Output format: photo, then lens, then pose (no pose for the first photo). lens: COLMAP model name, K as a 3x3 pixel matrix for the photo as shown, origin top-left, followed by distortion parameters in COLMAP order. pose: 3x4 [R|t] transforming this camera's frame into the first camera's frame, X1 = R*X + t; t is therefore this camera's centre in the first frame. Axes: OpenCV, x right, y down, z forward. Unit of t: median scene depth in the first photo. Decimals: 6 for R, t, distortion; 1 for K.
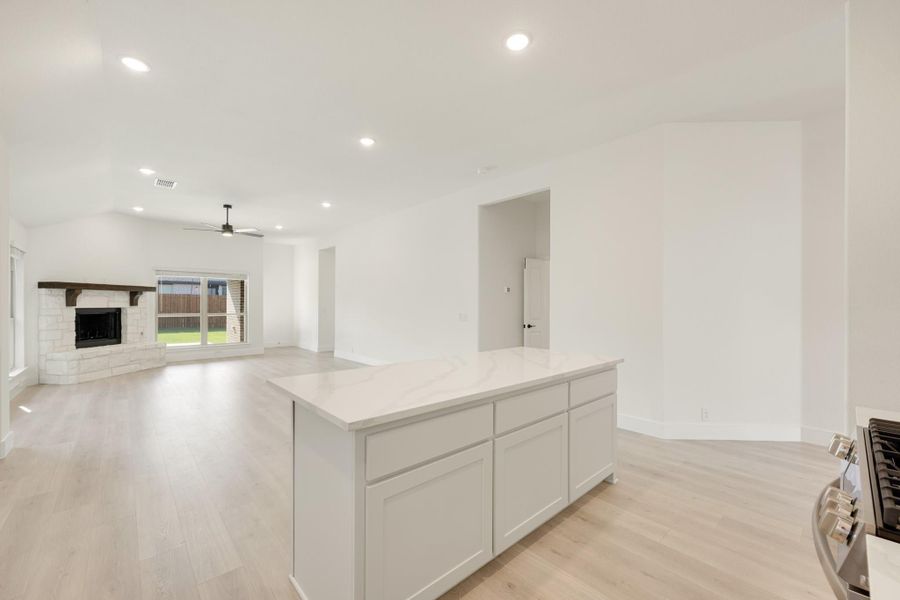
lens RADIAL K [[362.9, 0, 447.8], [0, 362.9, 303.1], [0, 0, 1]] dist [-0.000366, 0.000108]
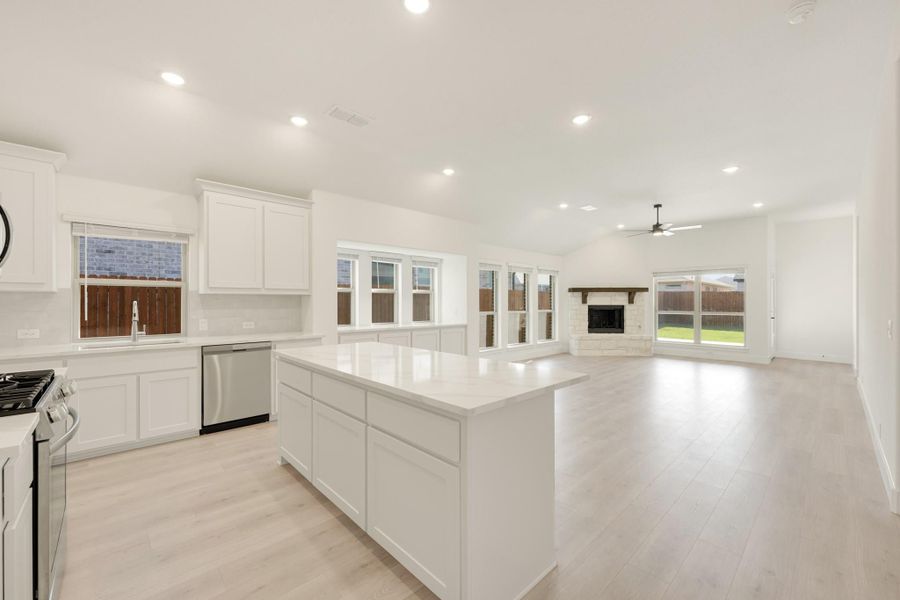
lens RADIAL K [[363.0, 0, 450.0], [0, 363.0, 300.0], [0, 0, 1]] dist [-0.001453, 0.000065]
pose [[0.019733, -0.007466, -0.999777, 0.378939], [0.001030, 0.999972, -0.007447, 0.003768], [0.999805, -0.000882, 0.019740, 0.374325]]
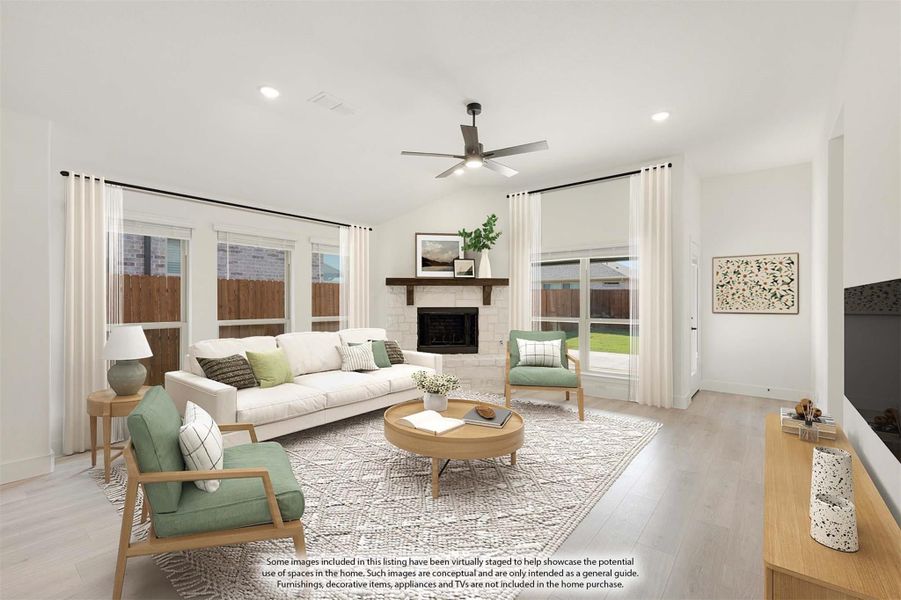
lens RADIAL K [[398.1, 0, 449.8], [0, 398.1, 300.8], [0, 0, 1]] dist [0.000279, 0.000118]
pose [[0.153913, -0.005471, -0.988069, -0.065003], [0.002076, 0.999984, -0.005214, 0.003142], [0.988082, -0.001249, 0.153922, 0.835459]]
